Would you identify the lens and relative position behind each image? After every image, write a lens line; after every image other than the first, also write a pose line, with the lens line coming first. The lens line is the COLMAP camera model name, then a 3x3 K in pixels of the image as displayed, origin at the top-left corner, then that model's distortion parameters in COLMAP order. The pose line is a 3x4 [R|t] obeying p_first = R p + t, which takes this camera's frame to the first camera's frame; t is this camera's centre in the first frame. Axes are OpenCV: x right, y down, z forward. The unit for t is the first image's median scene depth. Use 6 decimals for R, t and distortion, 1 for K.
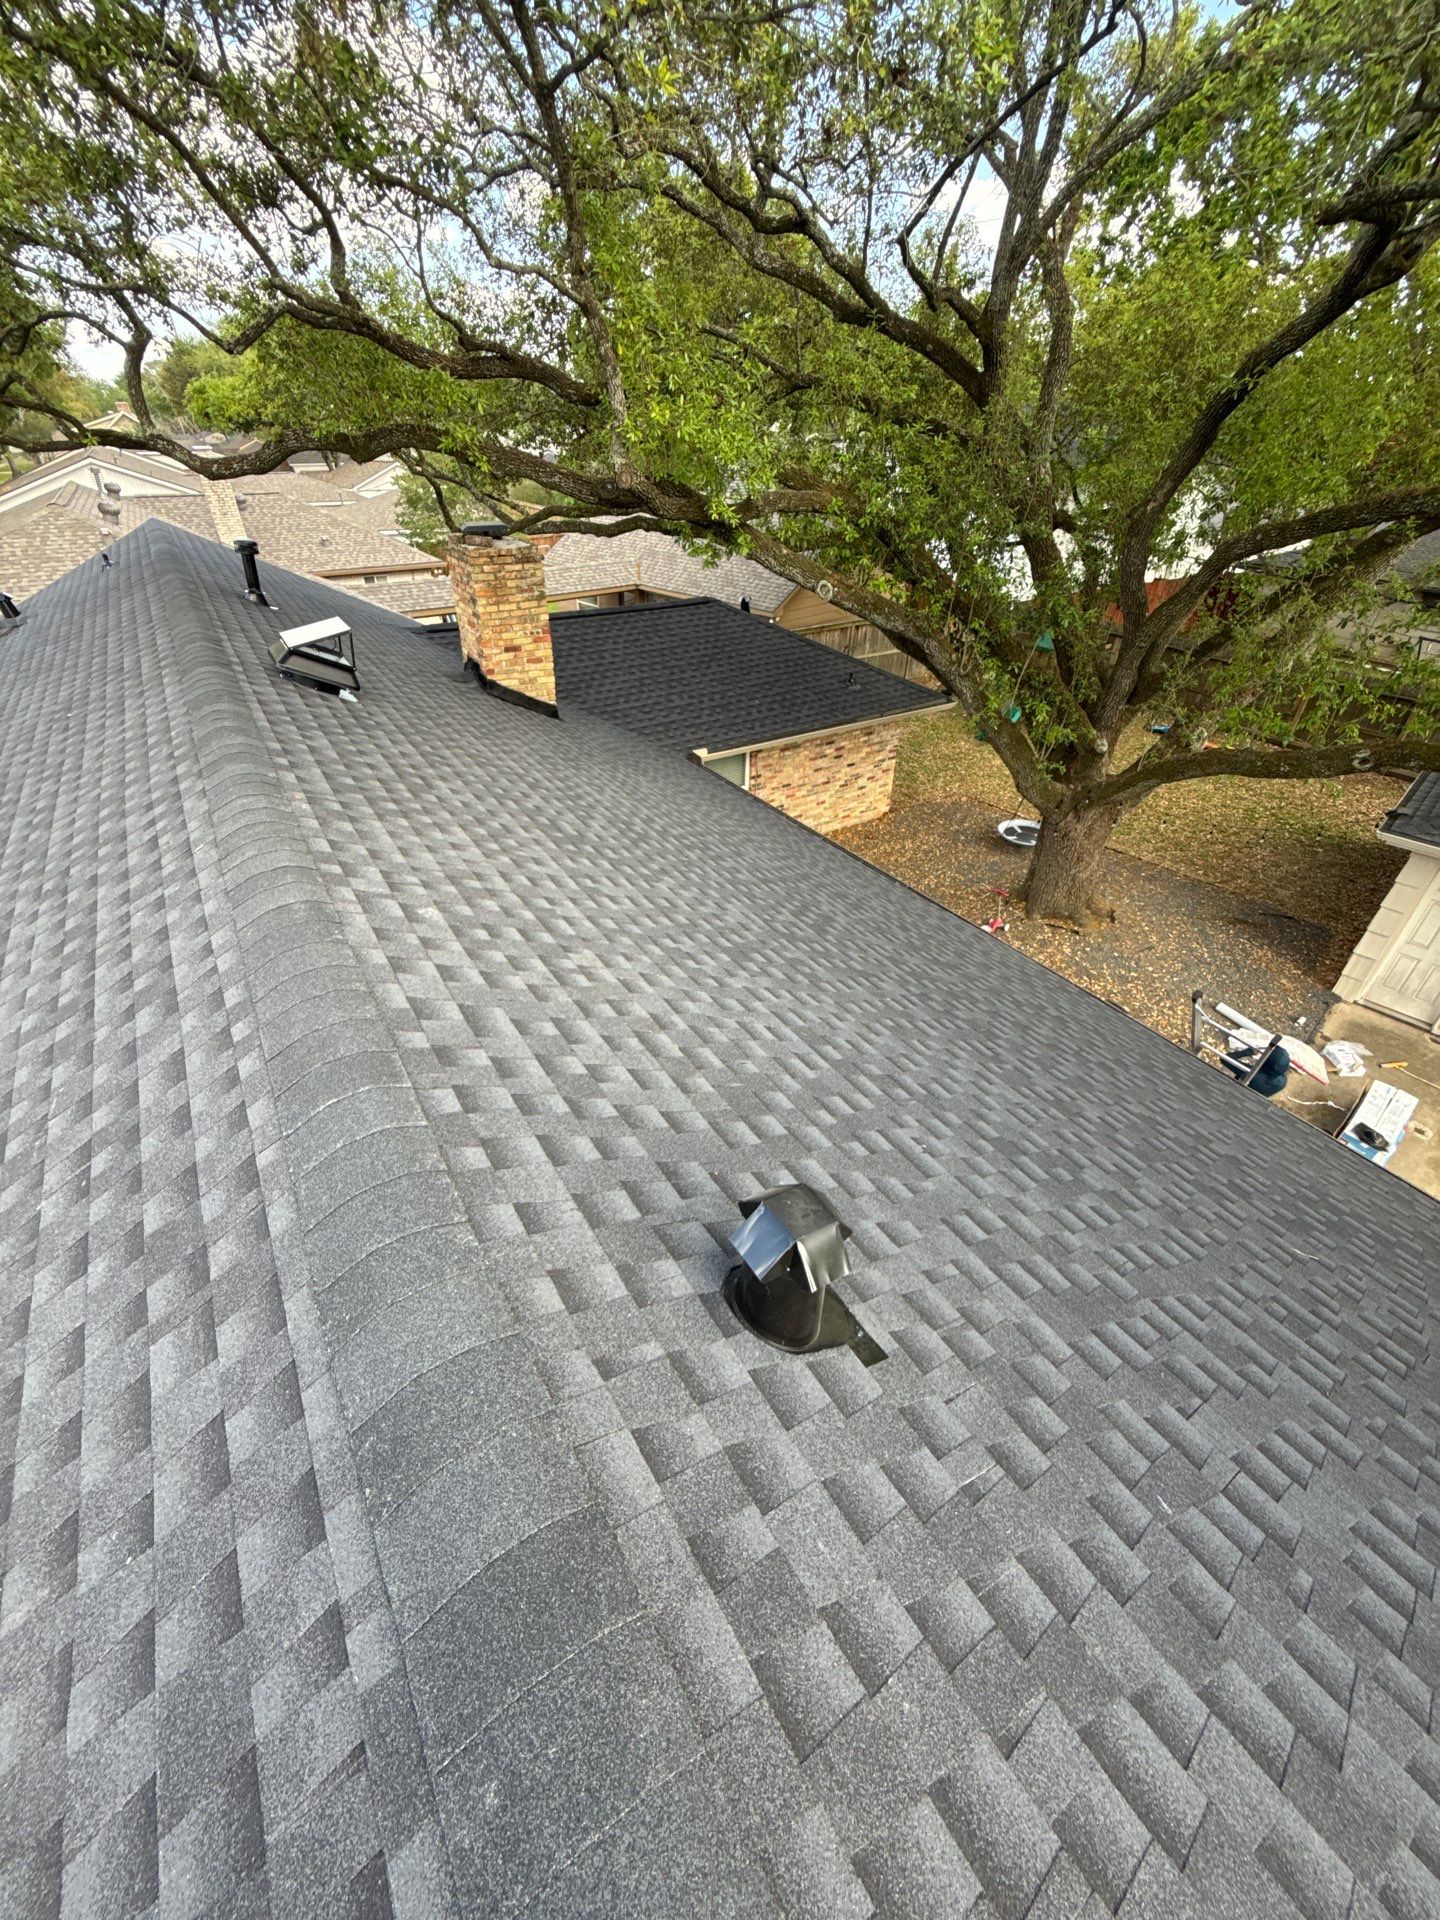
lens RADIAL K [[766.1, 0, 726.9], [0, 766.1, 963.5], [0, 0, 1]] dist [-0.000657, -0.000153]
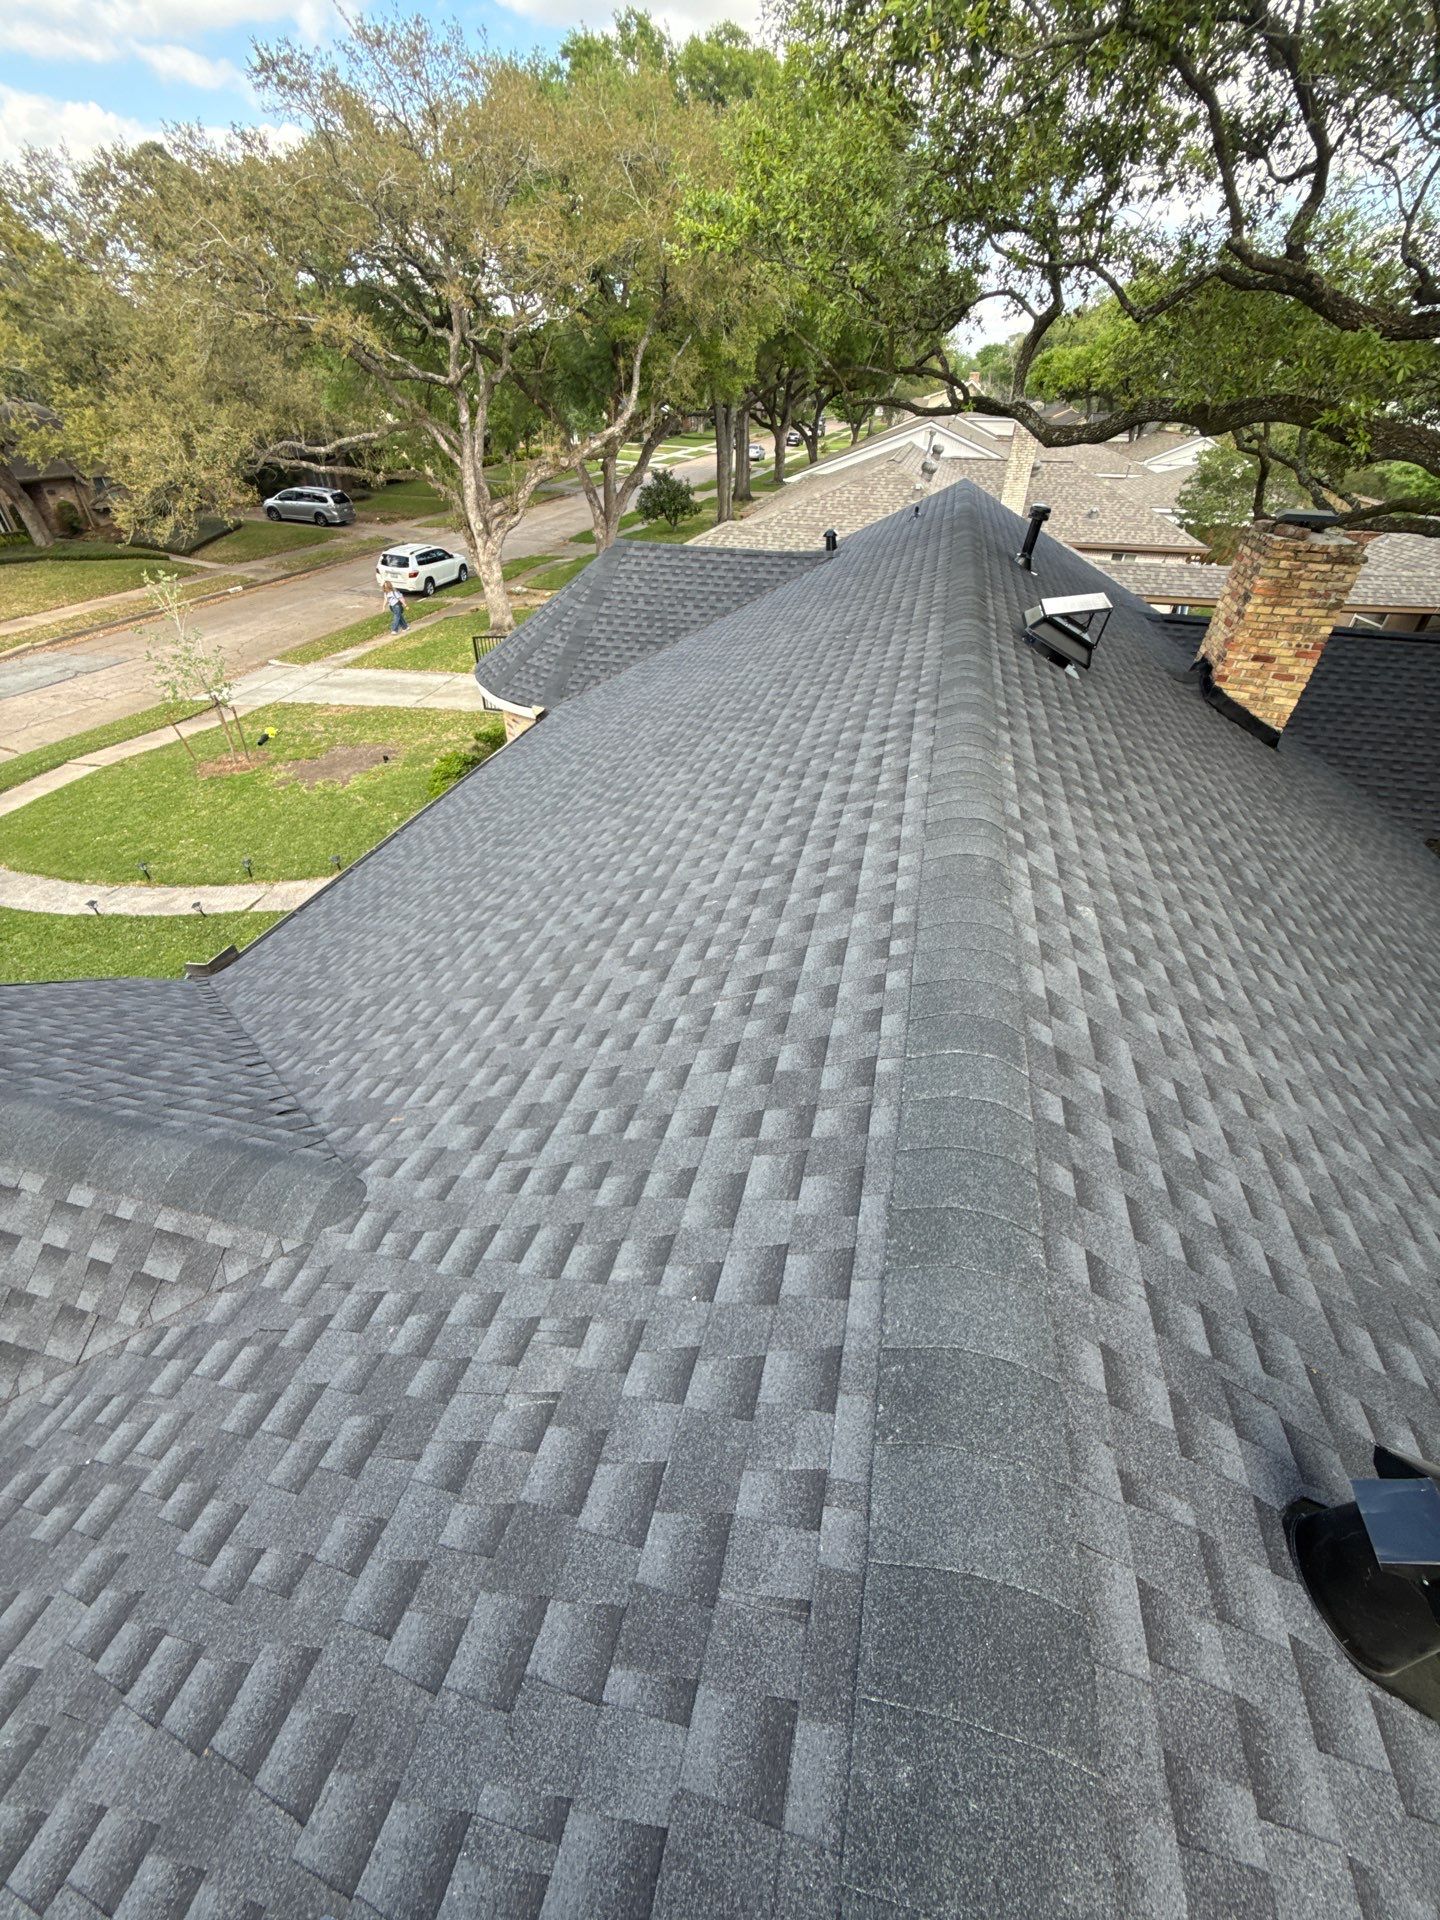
lens RADIAL K [[766.1, 0, 712.5], [0, 766.1, 961.8], [0, 0, 1]] dist [-0.000657, -0.000153]
pose [[0.679965, 0.440137, -0.586453, -0.110121], [-0.425223, 0.888278, 0.173632, 0.019594], [0.597355, 0.131309, 0.791154, -0.028672]]
